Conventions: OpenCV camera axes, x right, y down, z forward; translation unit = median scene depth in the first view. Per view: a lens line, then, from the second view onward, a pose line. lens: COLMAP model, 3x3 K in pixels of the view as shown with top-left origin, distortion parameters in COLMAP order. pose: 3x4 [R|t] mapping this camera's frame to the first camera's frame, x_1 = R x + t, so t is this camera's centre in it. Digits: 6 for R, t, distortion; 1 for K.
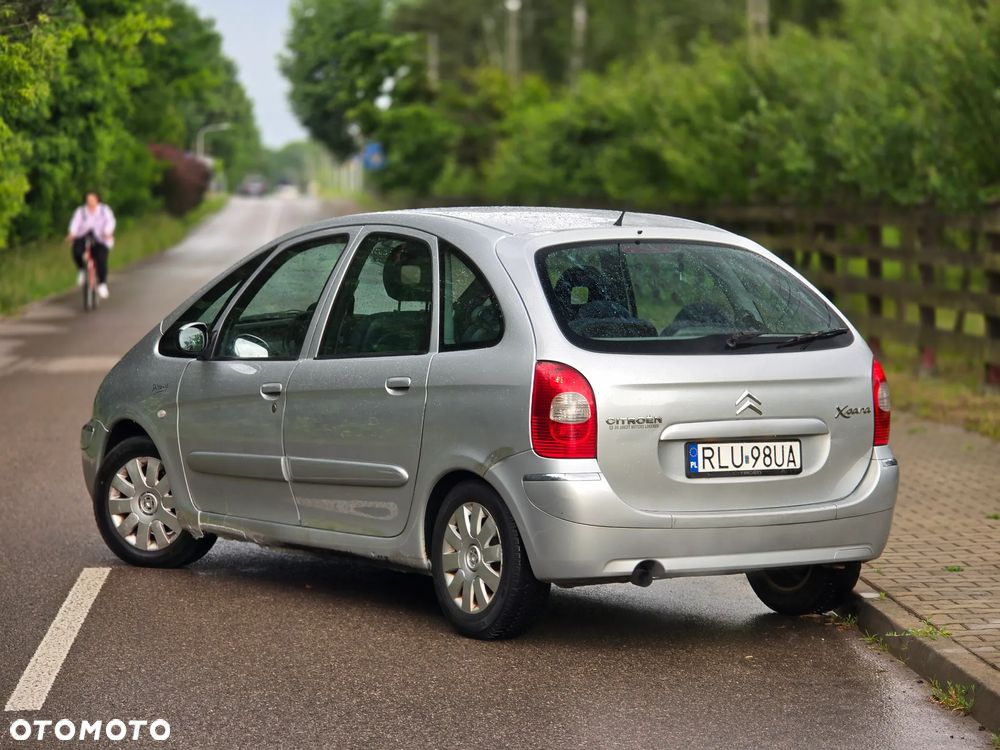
lens RADIAL K [[3496.1, 0, 500.0], [0, 3496.1, 375.0], [0, 0, 1]] dist [0.313370, 0.388949]
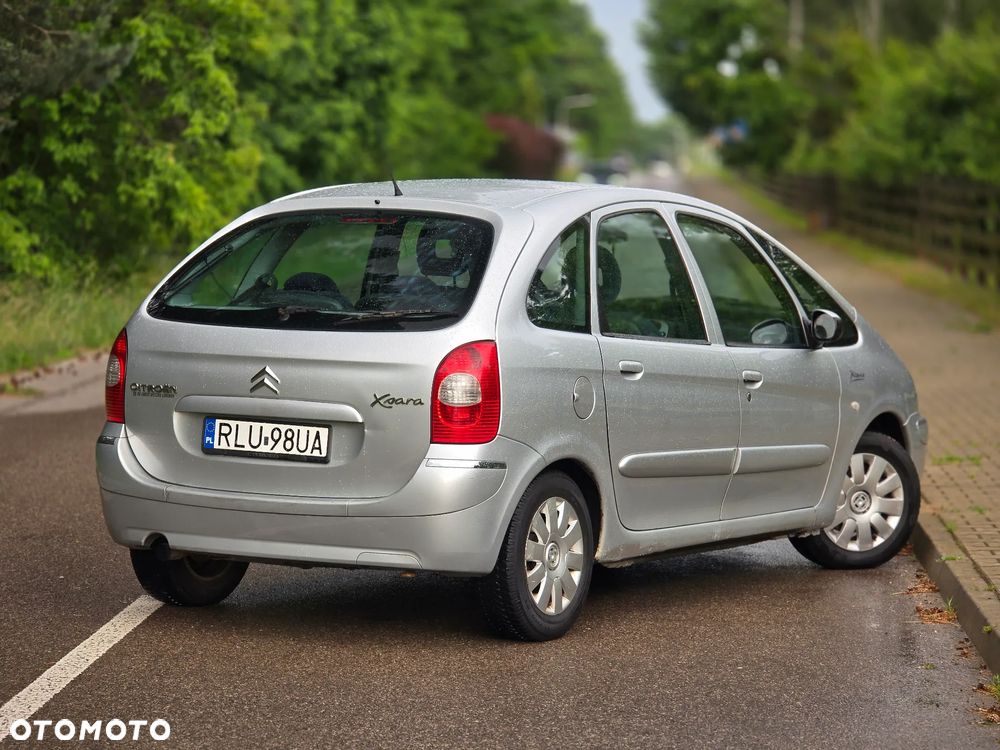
lens RADIAL K [[3496.1, 0, 500.0], [0, 3496.1, 375.0], [0, 0, 1]] dist [0.313370, 0.388949]
pose [[0.443850, 0.053803, -0.894484, 0.929690], [-0.063599, 0.997570, 0.028446, -0.023972], [0.893841, 0.044262, 0.446194, 0.631621]]
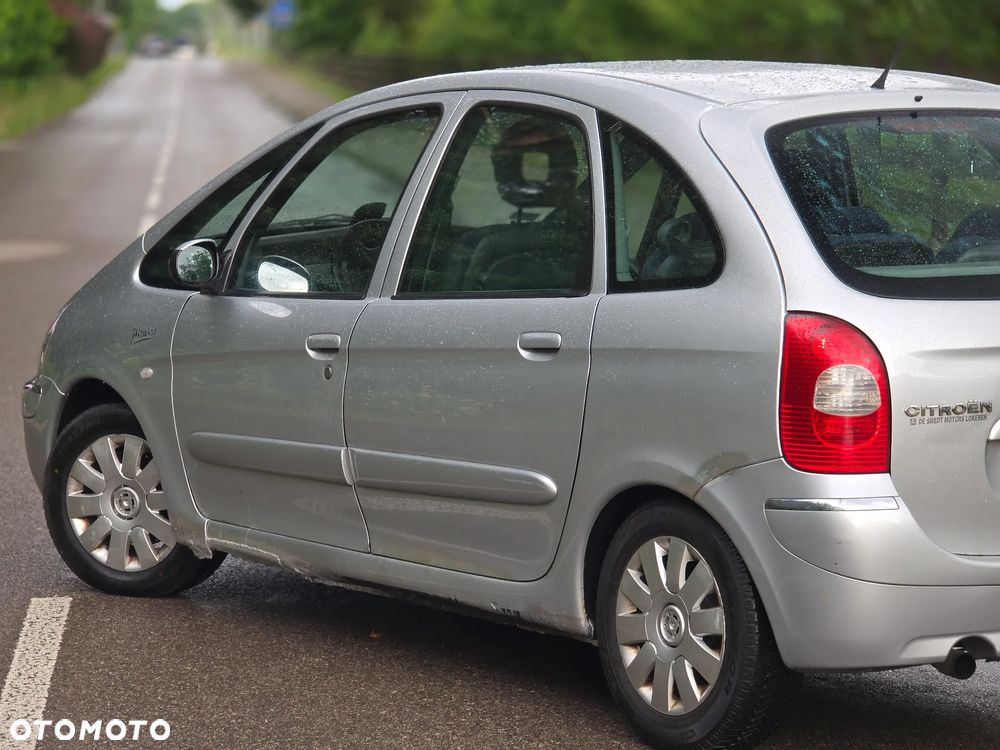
lens RADIAL K [[3326.1, 0, 499.5], [0, 3326.1, 421.0], [0, 0, 1]] dist [0.419295, 0.120741]
pose [[0.999341, -0.004334, 0.036042, -0.059340], [0.002371, 0.998520, 0.054338, -0.016436], [-0.036224, -0.054217, 0.997872, 0.407697]]
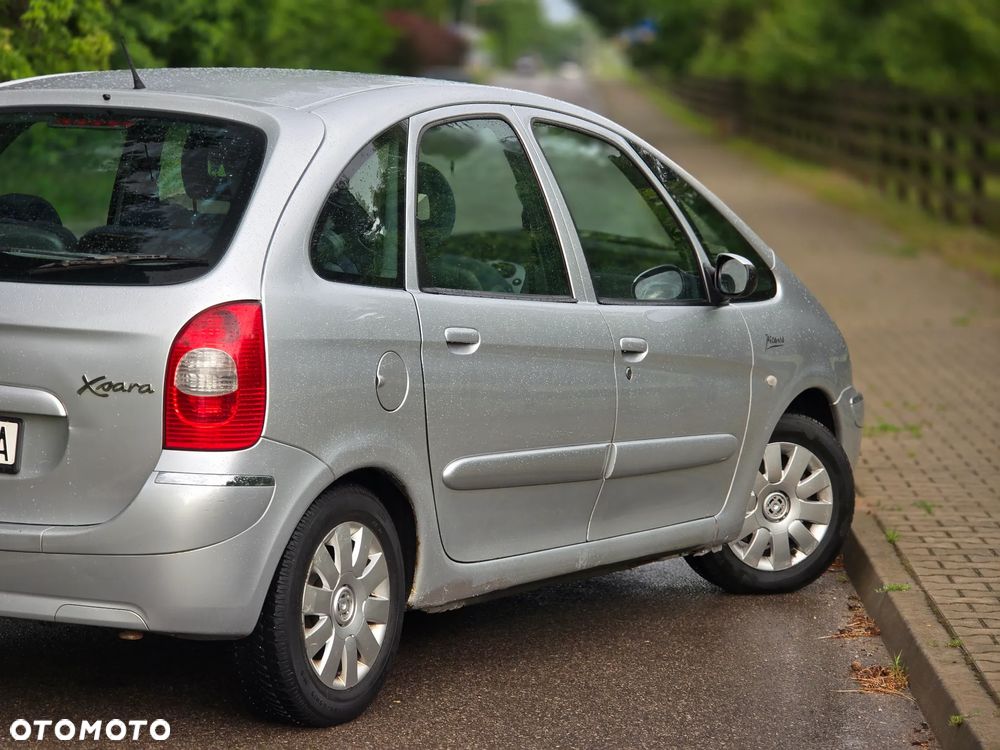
lens RADIAL K [[3496.1, 0, 500.0], [0, 3496.1, 375.0], [0, 0, 1]] dist [0.313370, 0.388949]
pose [[0.466759, 0.085186, -0.880273, 0.690561], [-0.078455, 0.995414, 0.054728, -0.031670], [0.880898, 0.043517, 0.471301, 0.778045]]
